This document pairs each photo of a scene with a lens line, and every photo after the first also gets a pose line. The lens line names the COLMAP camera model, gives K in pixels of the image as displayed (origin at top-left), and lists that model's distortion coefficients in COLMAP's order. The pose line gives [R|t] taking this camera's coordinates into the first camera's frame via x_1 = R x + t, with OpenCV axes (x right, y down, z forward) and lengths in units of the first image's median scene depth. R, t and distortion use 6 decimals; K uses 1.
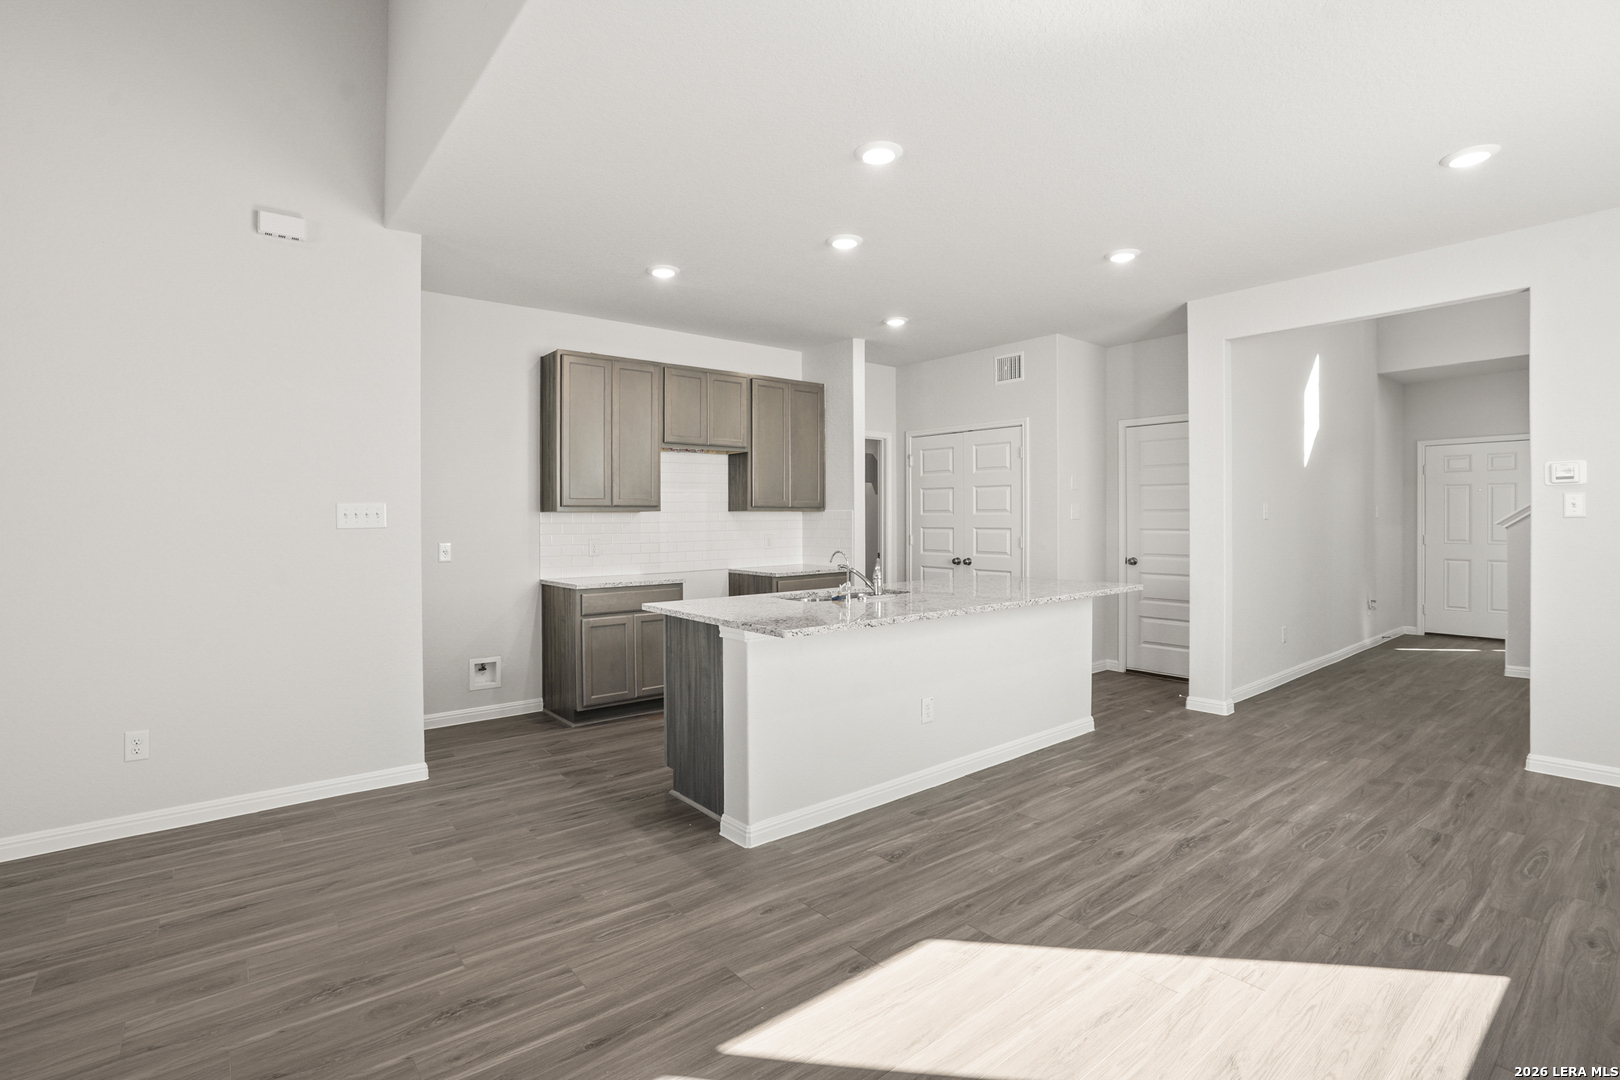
lens RADIAL K [[750.8, 0, 796.2], [0, 750.8, 527.8], [0, 0, 1]] dist [-0.000987, 0.000550]
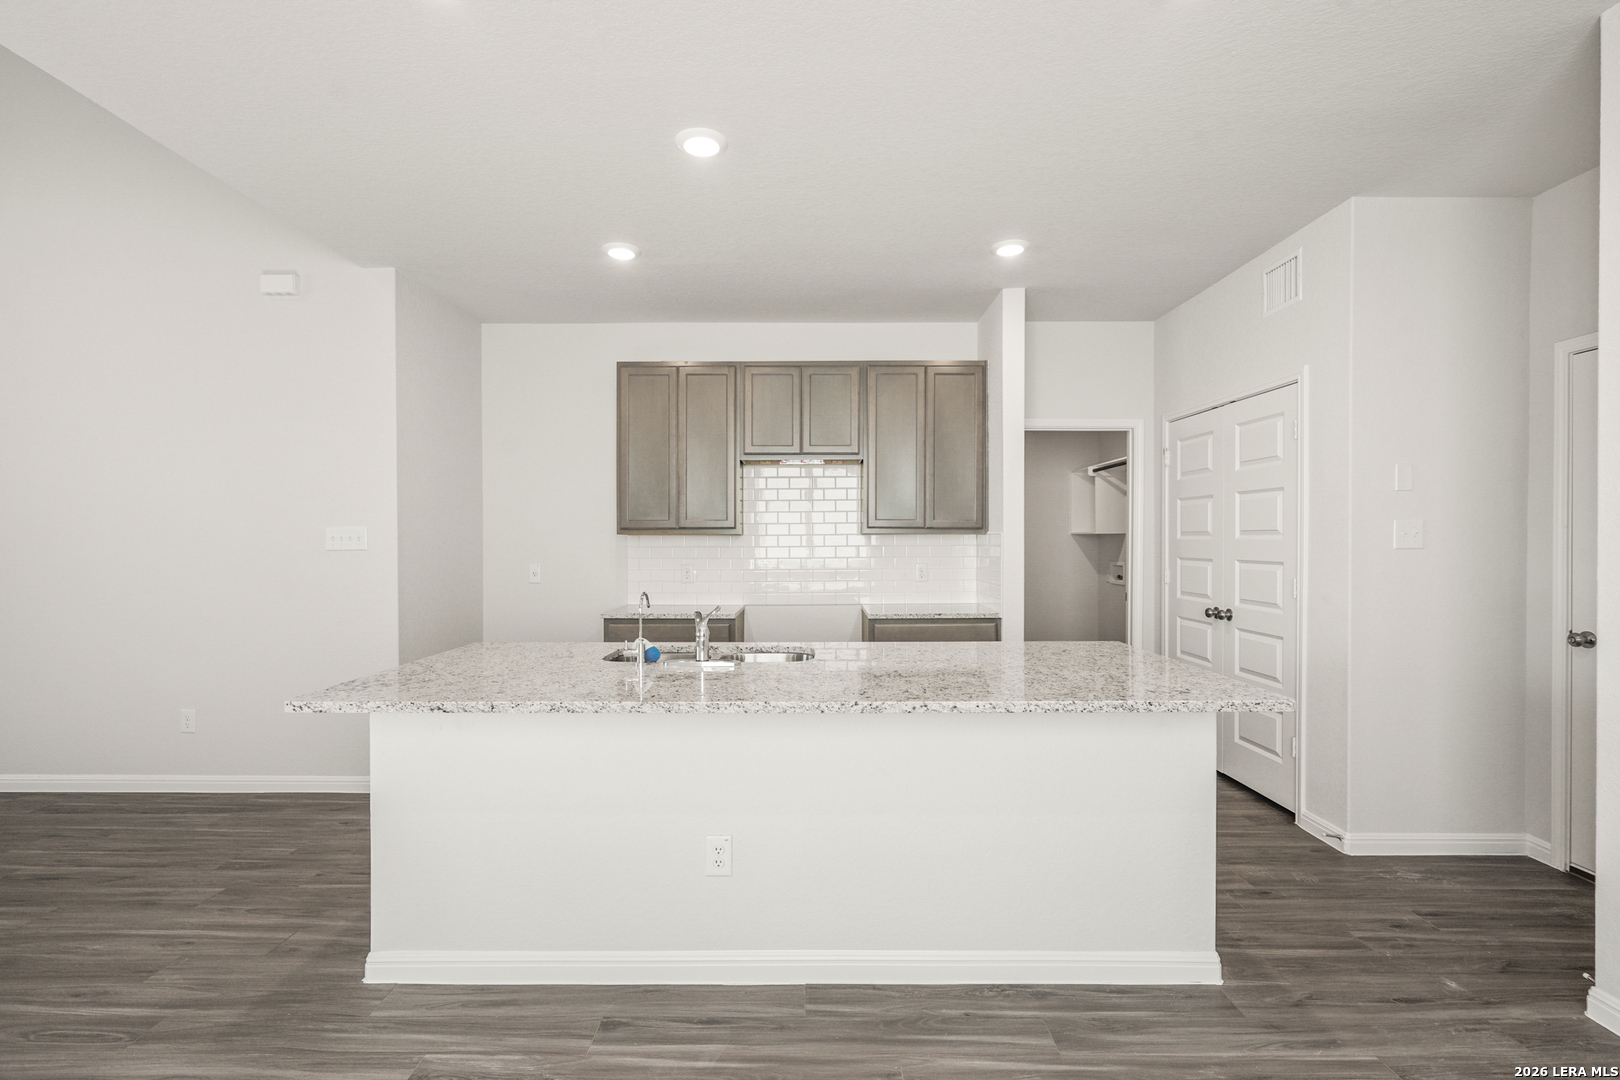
lens RADIAL K [[750.8, 0, 809.5], [0, 750.8, 543.0], [0, 0, 1]] dist [-0.000987, 0.000550]
pose [[0.782915, 0.005645, -0.622103, 0.638808], [-0.011939, 0.999911, -0.005951, -0.011555], [0.622014, 0.012086, 0.782913, 0.585193]]
